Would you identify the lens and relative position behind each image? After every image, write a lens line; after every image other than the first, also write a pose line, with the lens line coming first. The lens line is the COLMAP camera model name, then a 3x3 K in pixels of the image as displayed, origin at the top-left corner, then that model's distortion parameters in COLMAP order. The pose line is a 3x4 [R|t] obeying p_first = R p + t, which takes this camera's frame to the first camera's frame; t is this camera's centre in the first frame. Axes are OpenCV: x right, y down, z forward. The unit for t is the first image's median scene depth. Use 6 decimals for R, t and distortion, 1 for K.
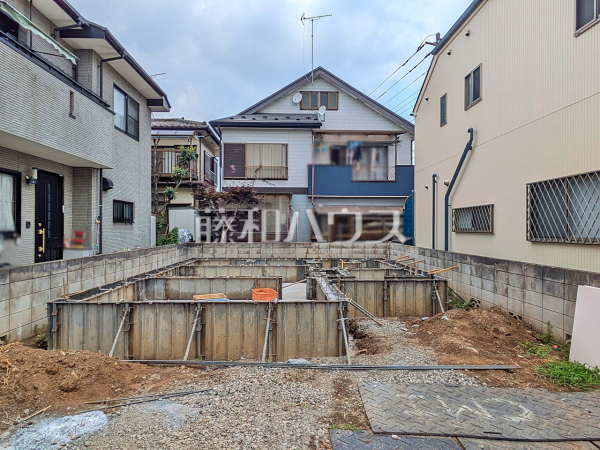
lens RADIAL K [[365.4, 0, 294.7], [0, 365.4, 226.5], [0, 0, 1]] dist [-0.001821, 0.002154]
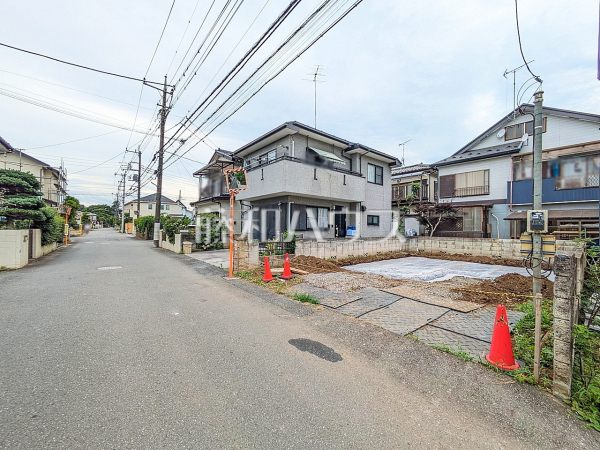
lens RADIAL K [[238.6, 0, 298.9], [0, 238.6, 228.9], [0, 0, 1]] dist [0.001350, 0.001795]
pose [[0.620256, 0.005515, -0.784380, 0.303032], [-0.005543, 0.999981, 0.002648, 0.008082], [0.784380, 0.002706, 0.620275, -0.181173]]
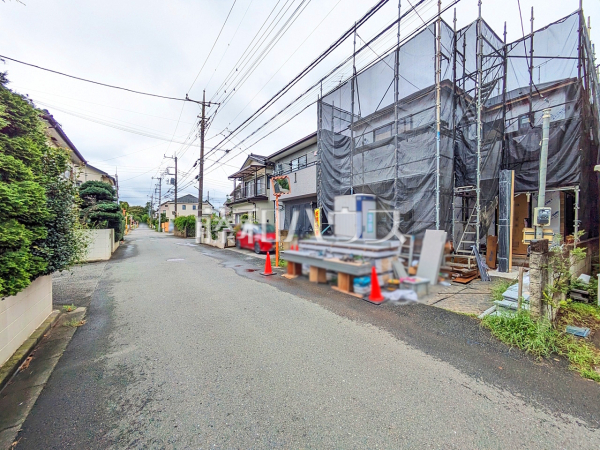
lens RADIAL K [[238.6, 0, 299.4], [0, 238.6, 228.4], [0, 0, 1]] dist [0.001350, 0.001795]
pose [[0.555159, 0.005413, -0.831727, 0.359489], [0.008482, 0.999890, 0.012169, 0.008848], [0.831701, -0.013811, 0.555052, -0.278924]]
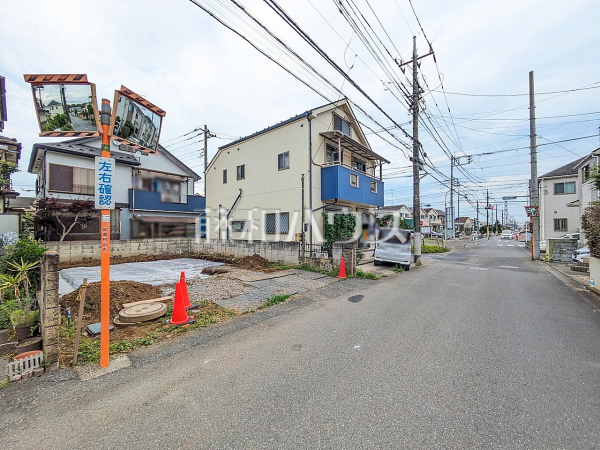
lens RADIAL K [[238.6, 0, 299.5], [0, 238.6, 229.5], [0, 0, 1]] dist [0.001350, 0.001795]
pose [[0.660415, -0.004387, 0.750888, -0.294357], [0.004642, 0.999988, 0.001760, 0.003161], [-0.750886, 0.002323, 0.660427, -0.229859]]
